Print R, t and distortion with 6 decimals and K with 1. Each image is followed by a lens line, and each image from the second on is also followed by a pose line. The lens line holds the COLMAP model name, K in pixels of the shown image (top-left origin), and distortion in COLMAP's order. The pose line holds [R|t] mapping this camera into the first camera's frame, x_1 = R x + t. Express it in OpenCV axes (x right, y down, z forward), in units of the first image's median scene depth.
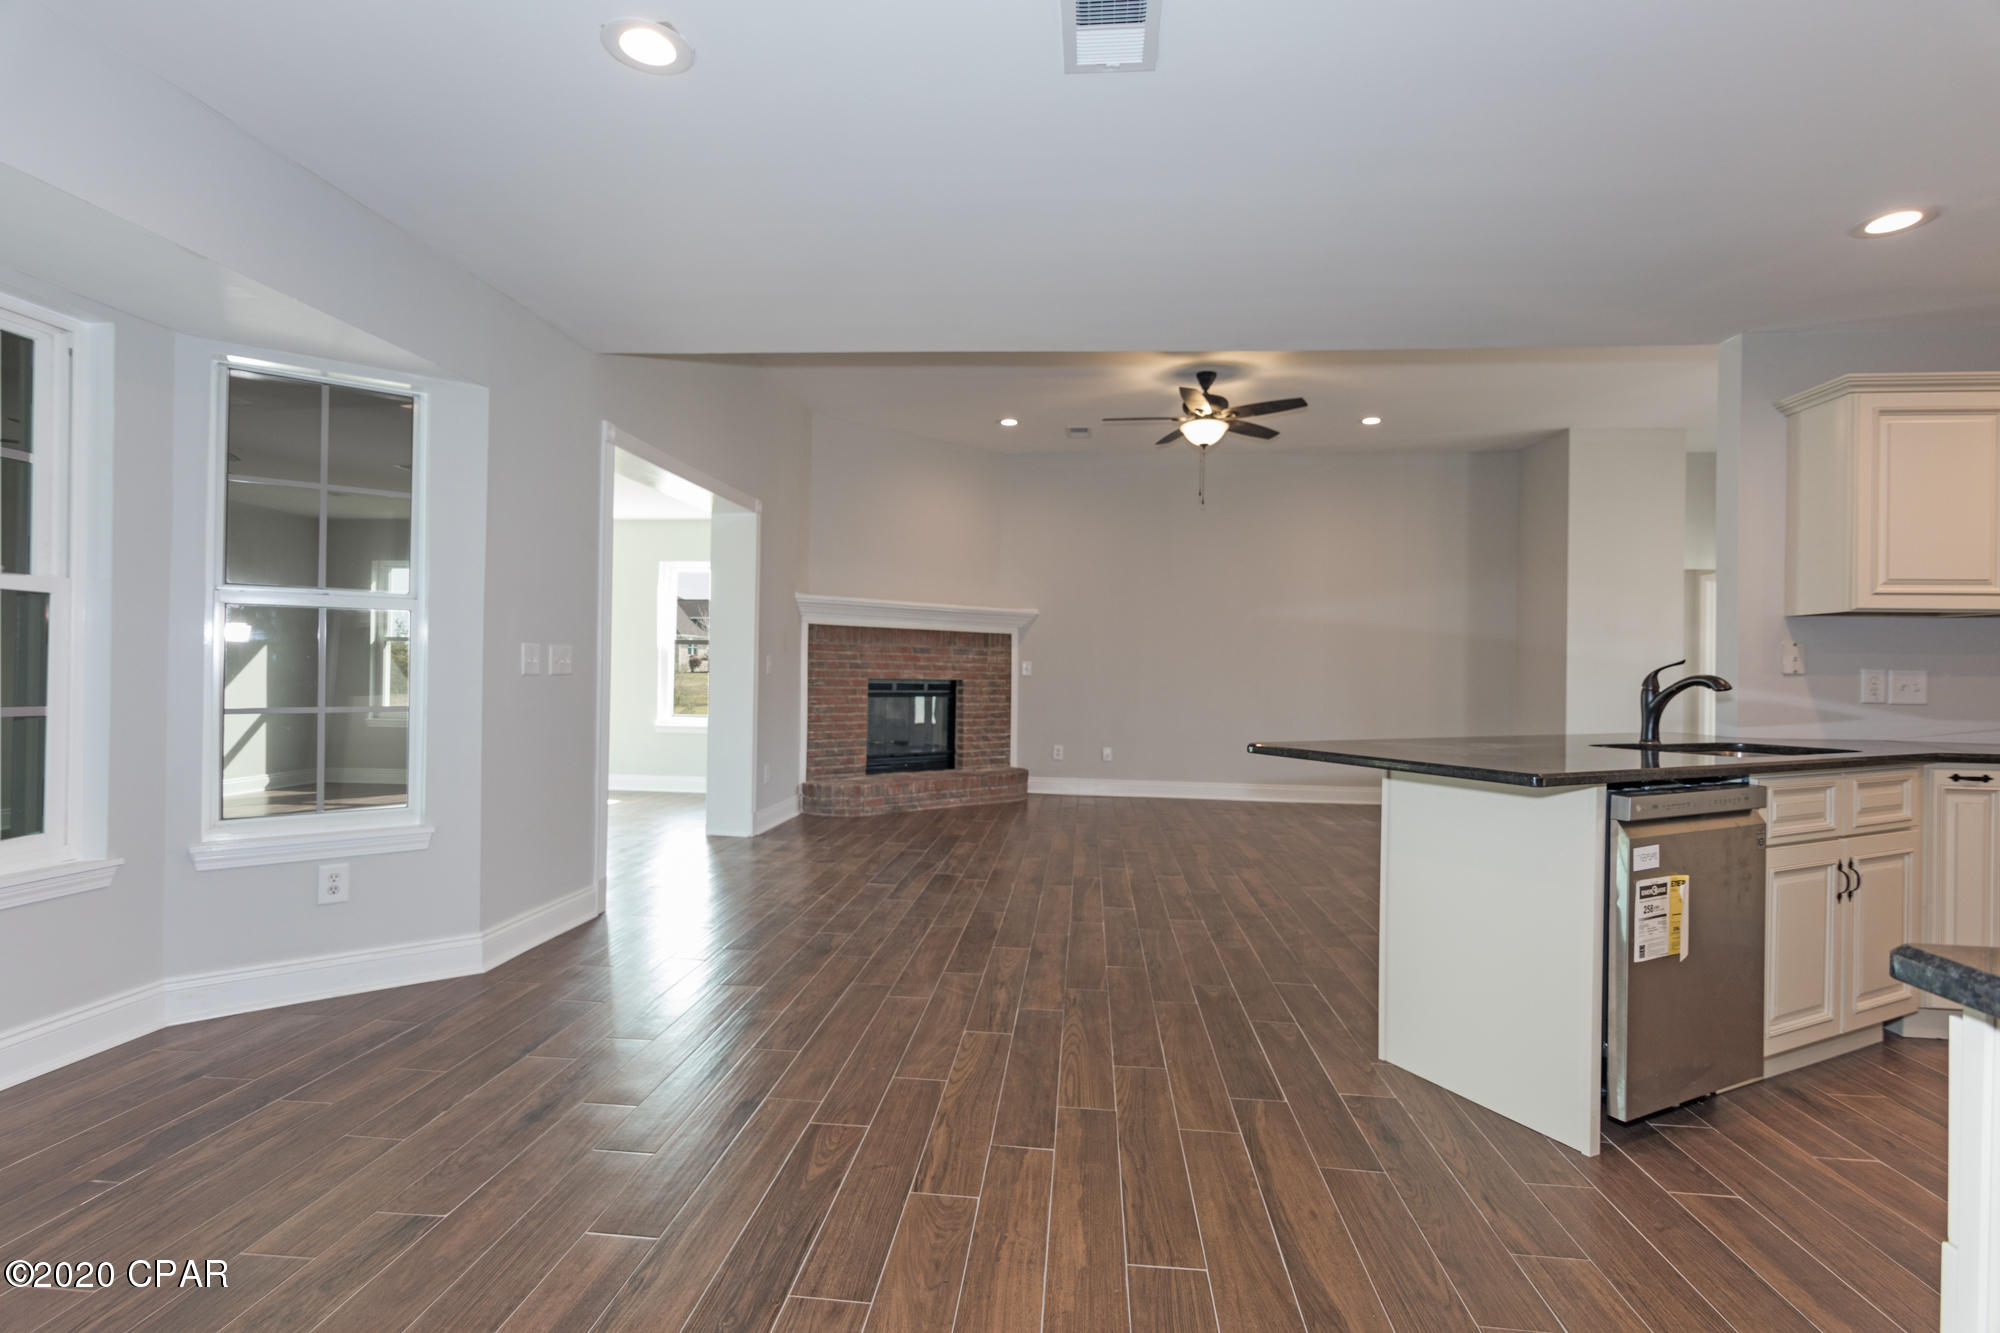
lens RADIAL K [[959.4, 0, 1000.7], [0, 959.4, 666.6], [0, 0, 1]] dist [0.004820, -0.000320]
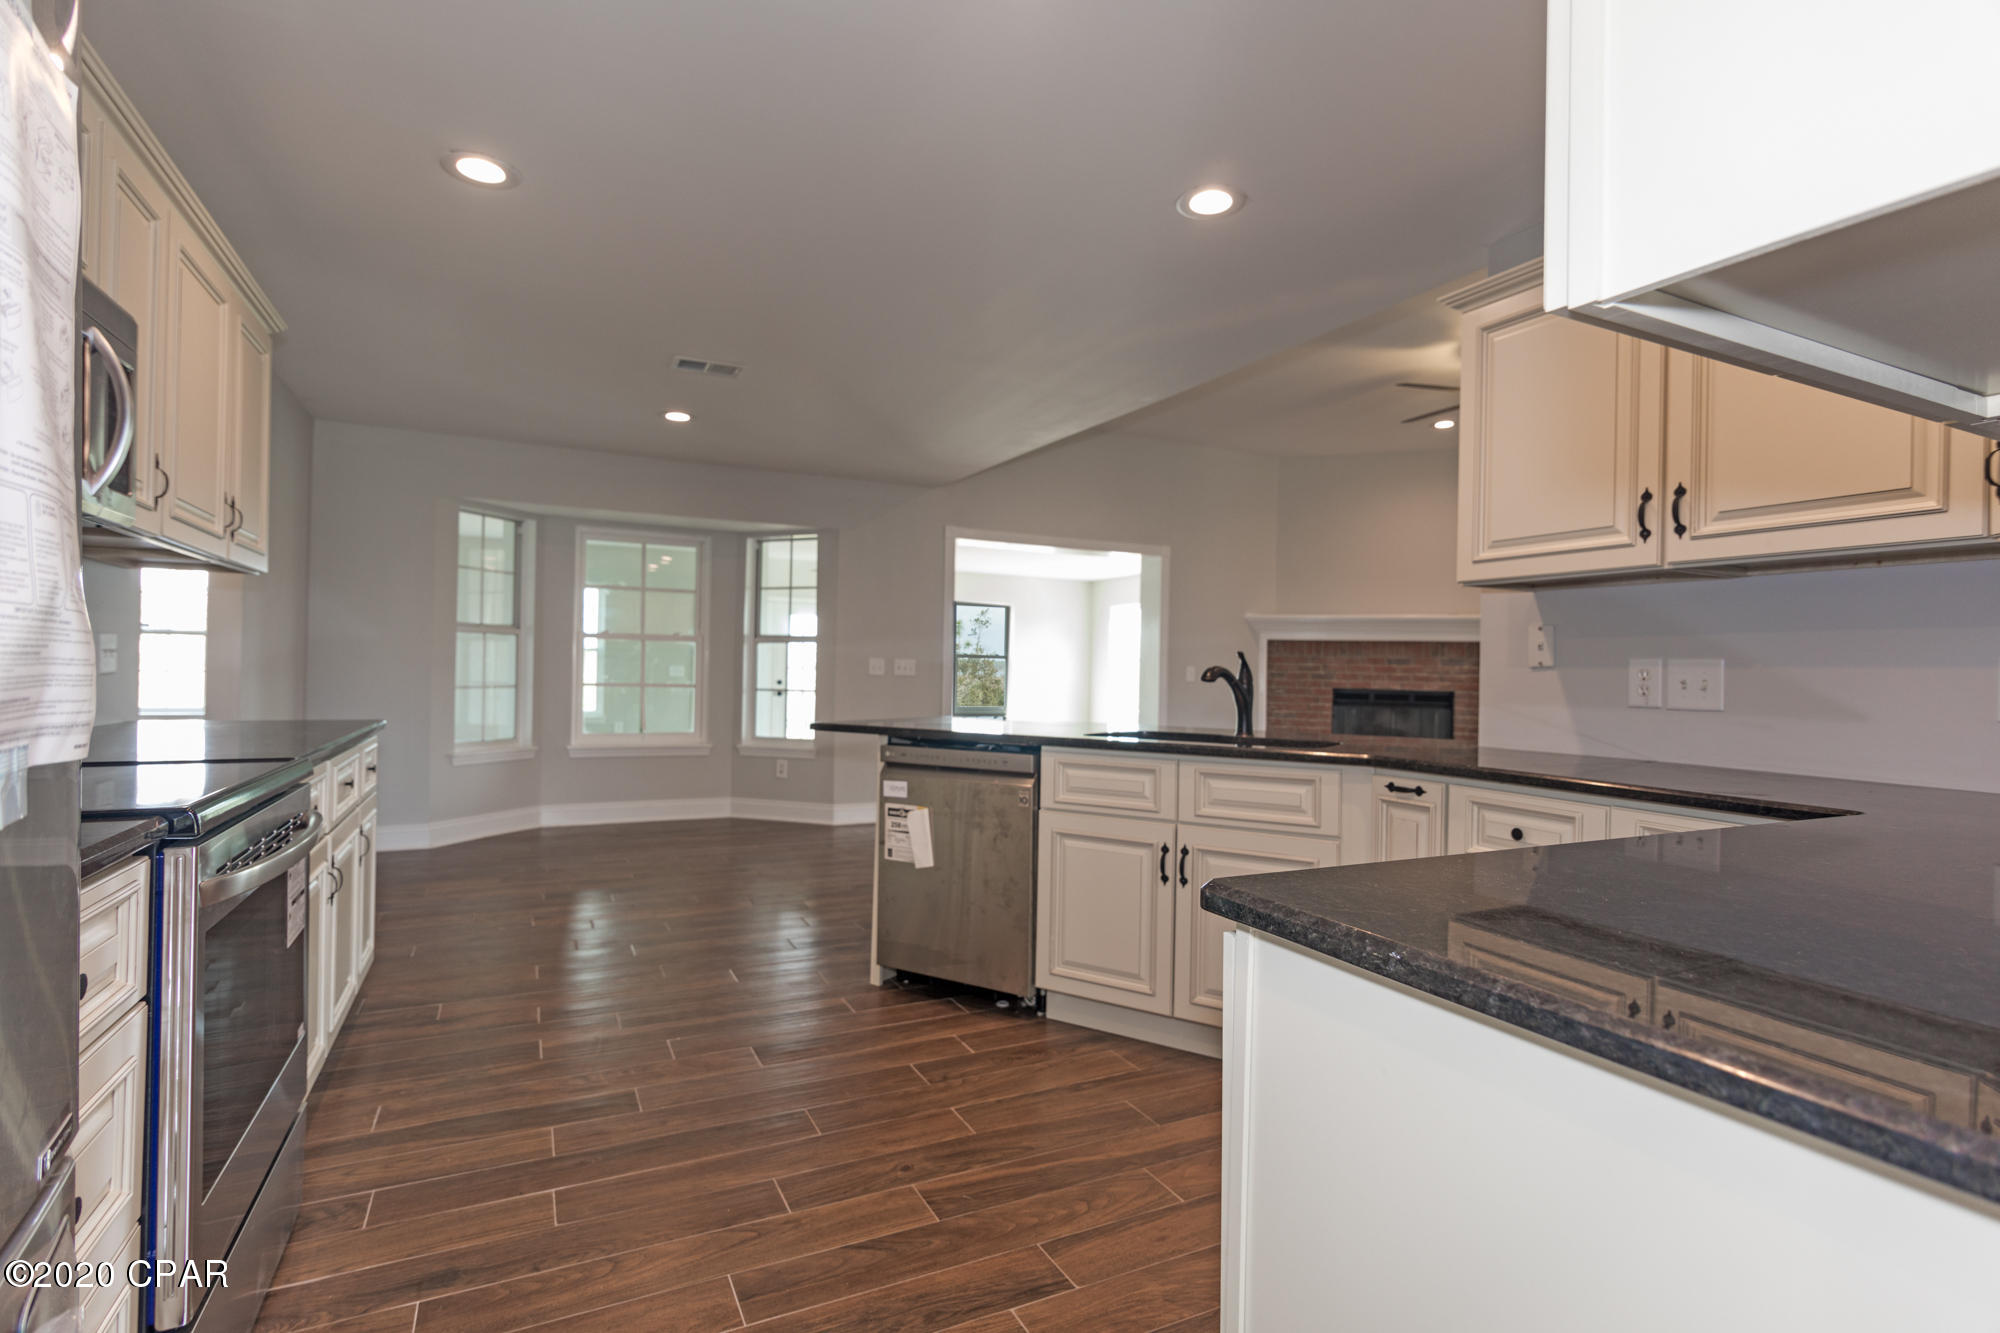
lens RADIAL K [[959.4, 0, 996.6], [0, 959.4, 664.8], [0, 0, 1]] dist [0.004820, -0.000320]
pose [[0.521757, -0.013541, -0.852987, 0.595687], [-0.008581, 0.999740, -0.021120, 0.012328], [0.853051, 0.018340, 0.521505, 0.112211]]
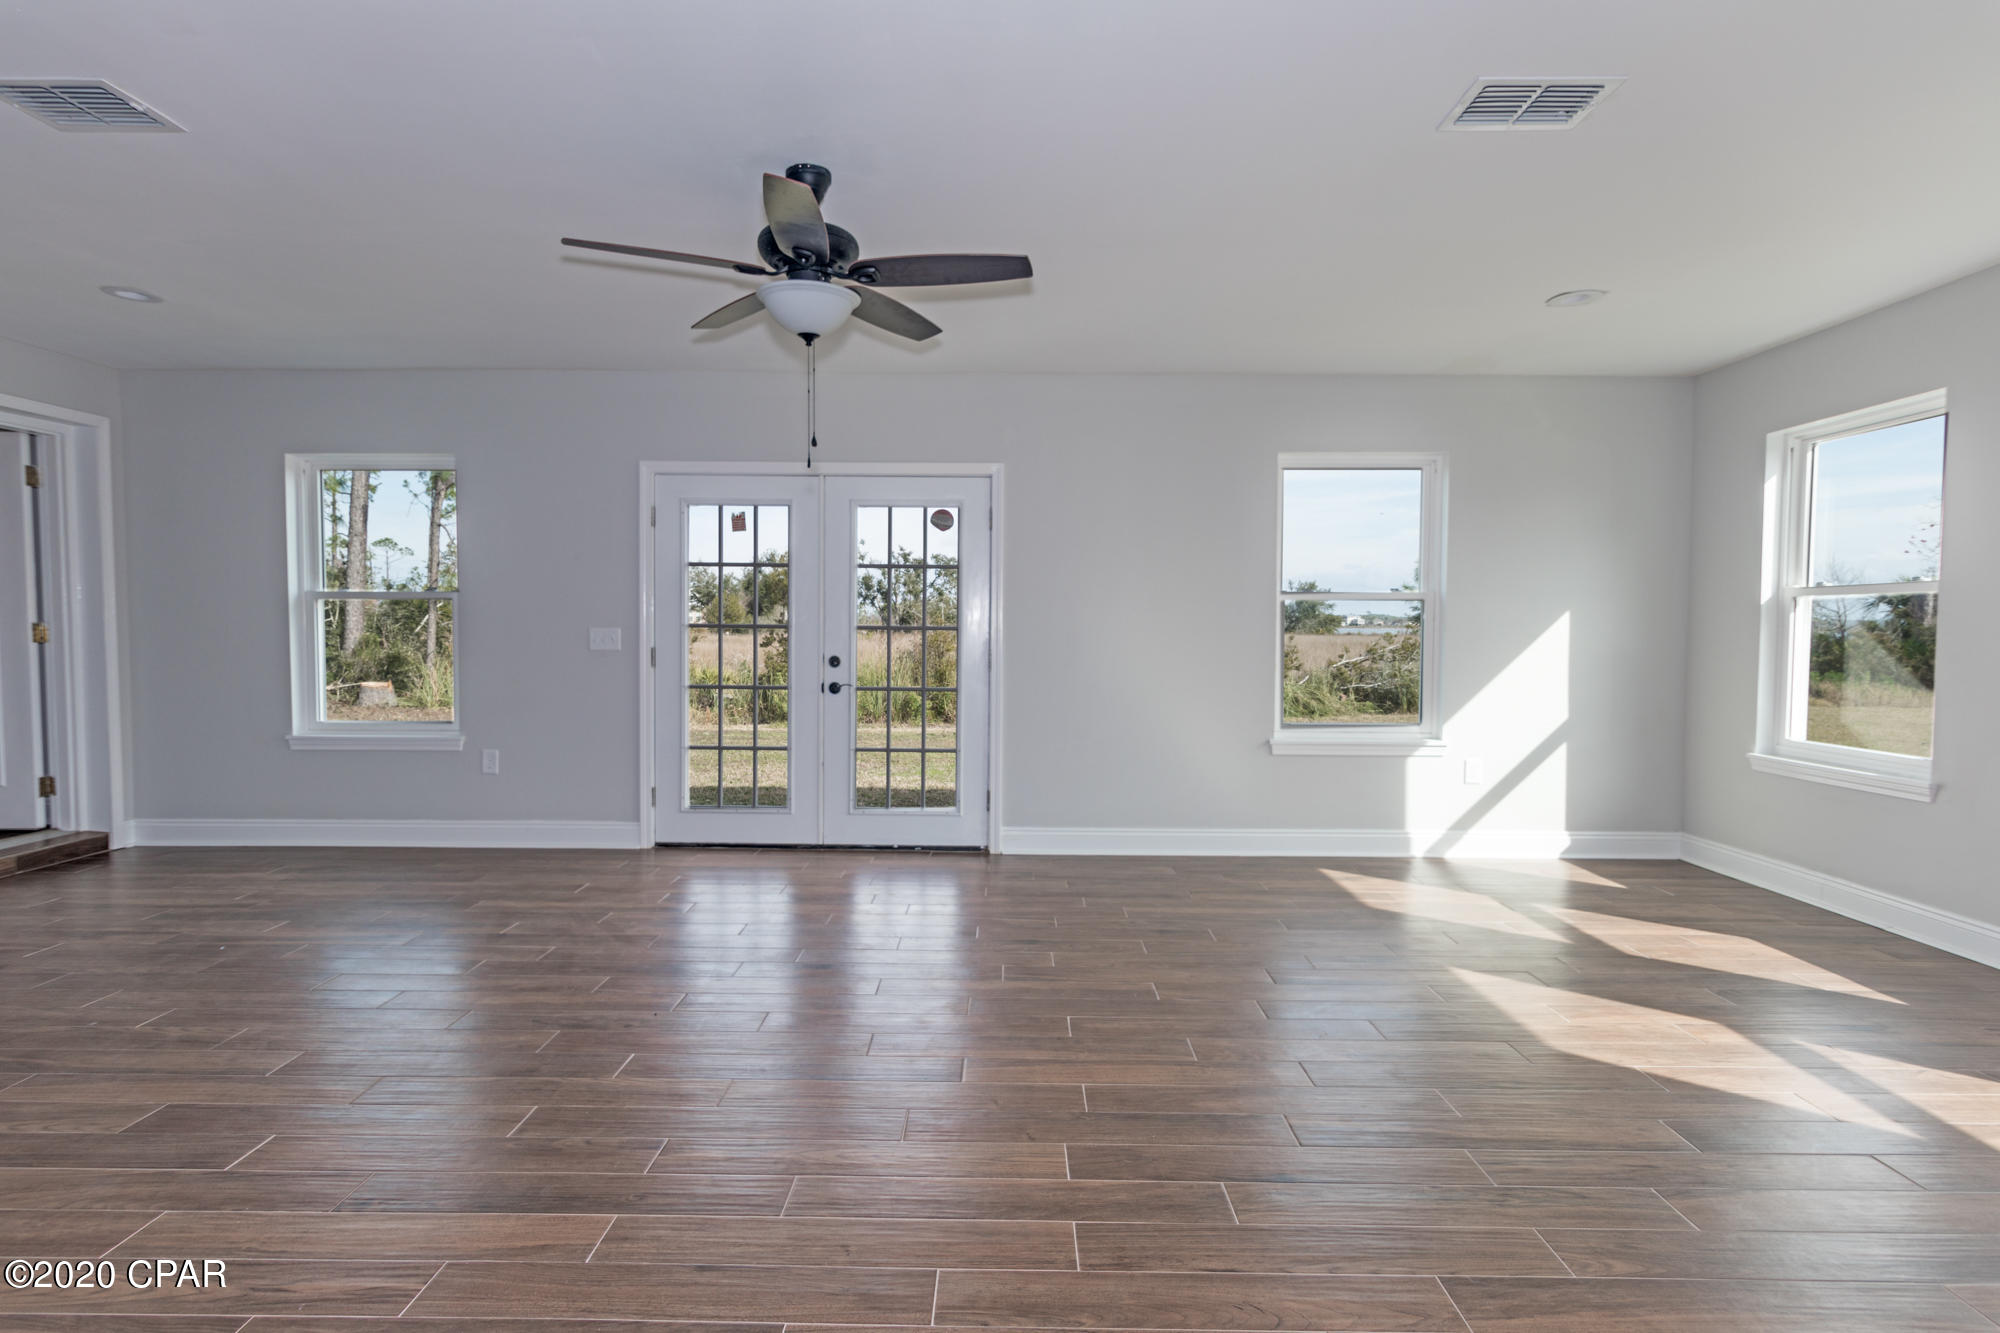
lens RADIAL K [[959.4, 0, 993.4], [0, 959.4, 670.9], [0, 0, 1]] dist [0.004820, -0.000320]
pose [[0.081438, 0.025190, -0.996360, -0.232729], [-0.002480, 0.999683, 0.025071, -0.000308], [0.996675, 0.000429, 0.081475, 0.679755]]
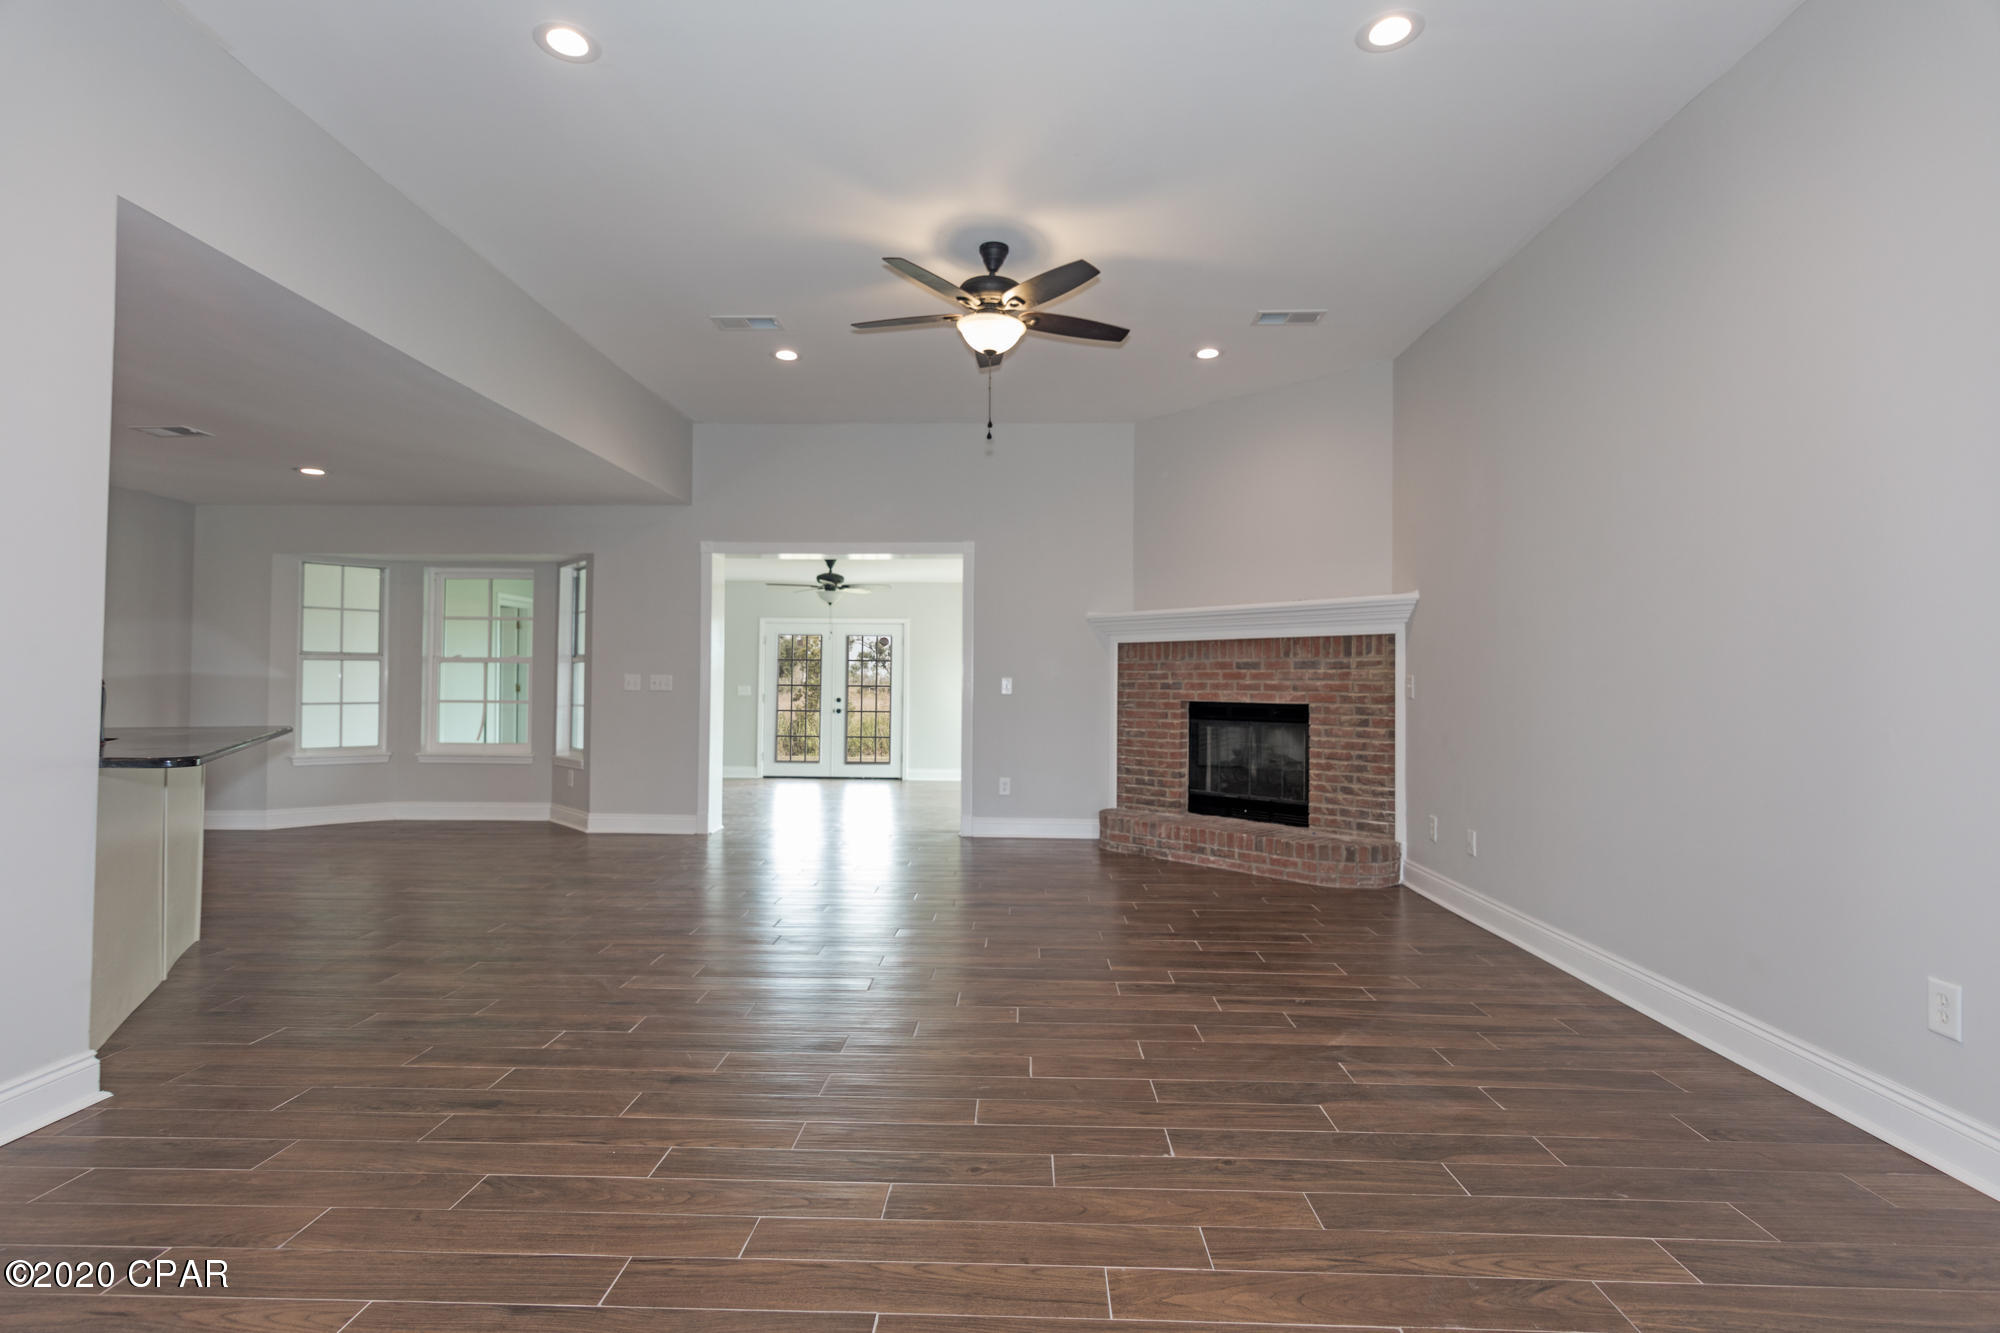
lens RADIAL K [[959.4, 0, 995.2], [0, 959.4, 659.2], [0, 0, 1]] dist [0.004820, -0.000320]
pose [[0.060075, -0.045967, -0.997135, 0.725230], [-0.002919, 0.998927, -0.046225, 0.015788], [0.998190, 0.005687, 0.059877, 0.789988]]
